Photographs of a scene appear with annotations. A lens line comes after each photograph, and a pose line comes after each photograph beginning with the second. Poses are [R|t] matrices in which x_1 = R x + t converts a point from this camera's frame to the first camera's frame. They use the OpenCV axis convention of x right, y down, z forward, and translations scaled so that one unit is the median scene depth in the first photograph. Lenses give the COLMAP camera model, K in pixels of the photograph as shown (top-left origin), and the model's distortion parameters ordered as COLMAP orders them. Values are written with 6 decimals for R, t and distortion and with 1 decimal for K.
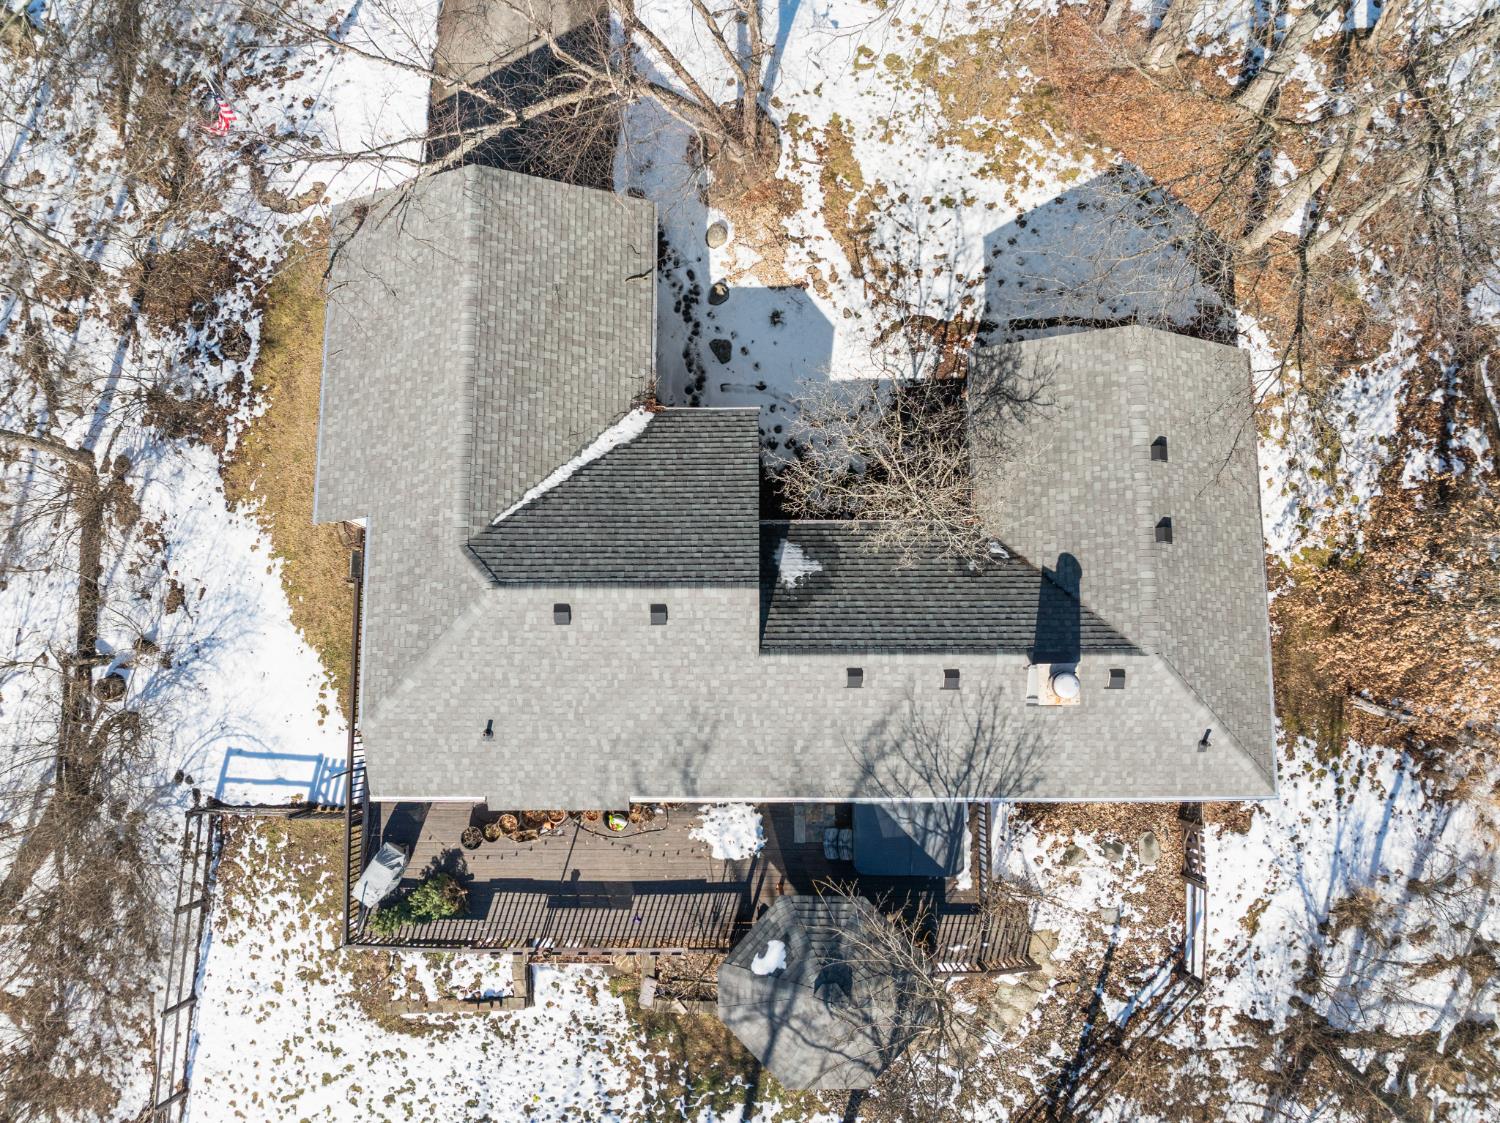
lens RADIAL K [[1059.1, 0, 750.0], [0, 1059.1, 561.5], [0, 0, 1]] dist [-0.022163, 0.001598]
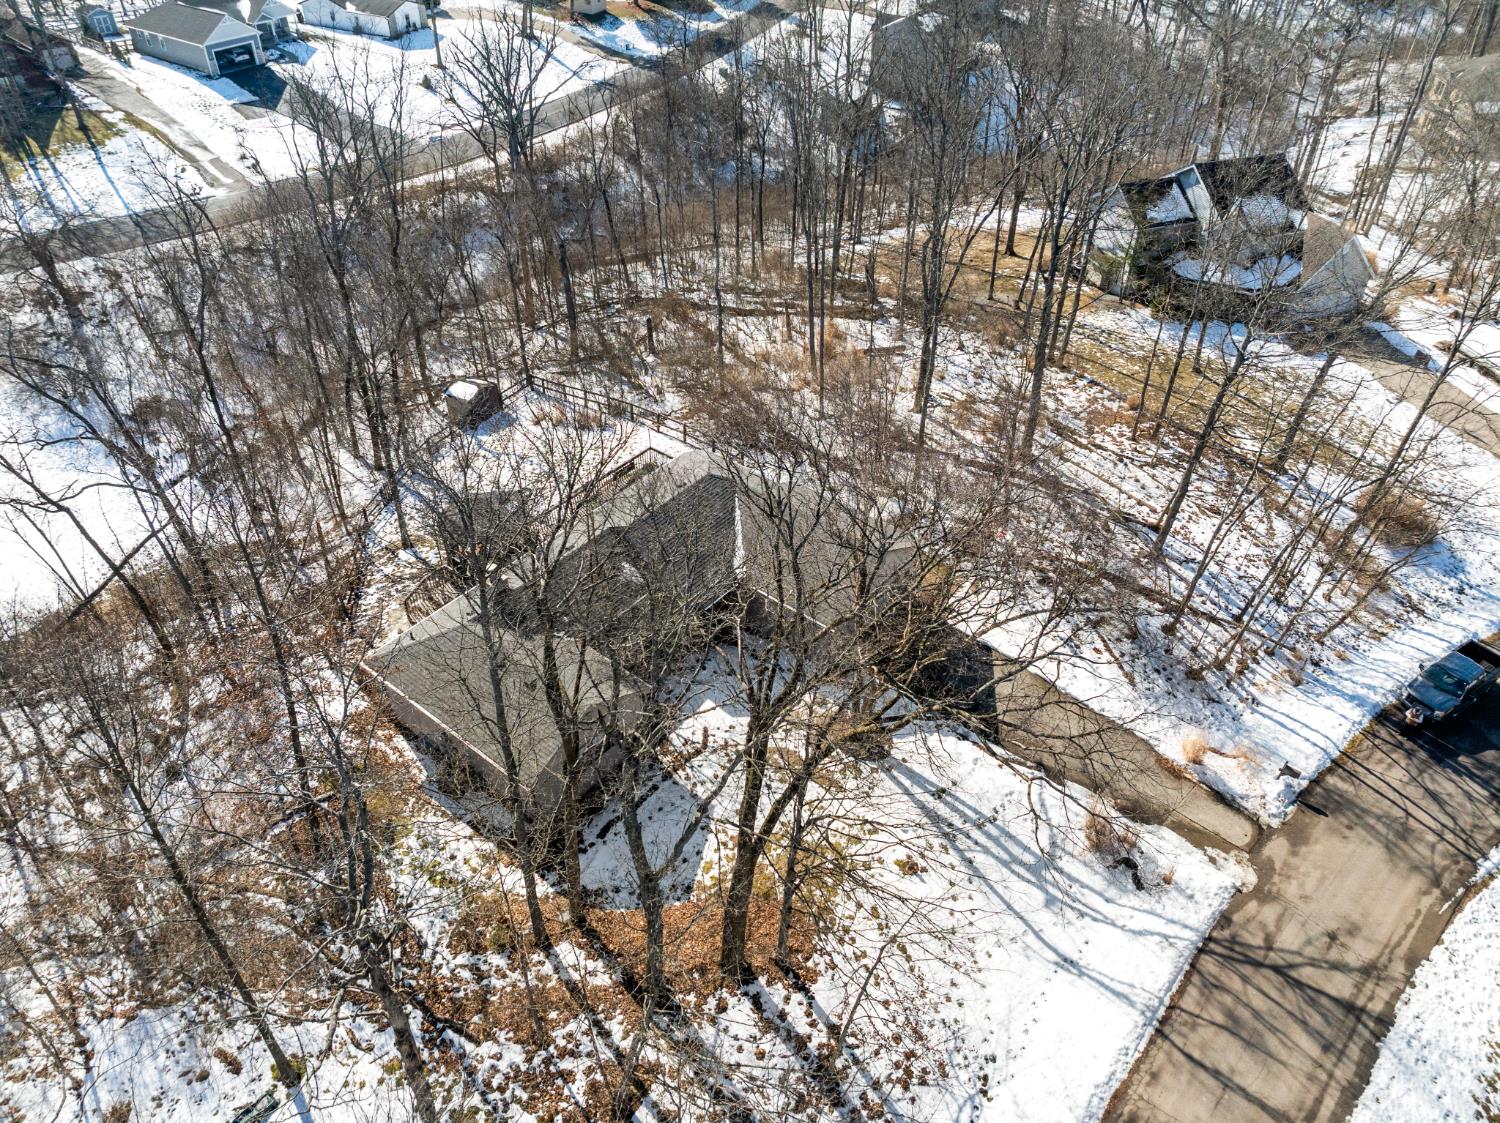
lens RADIAL K [[1059.1, 0, 750.0], [0, 1059.1, 561.5], [0, 0, 1]] dist [-0.022163, 0.001598]
pose [[-0.629208, 0.487384, -0.605437, 0.926236], [-0.772399, -0.305321, 0.556937, -1.074874], [0.086590, 0.818068, 0.568565, -0.115284]]
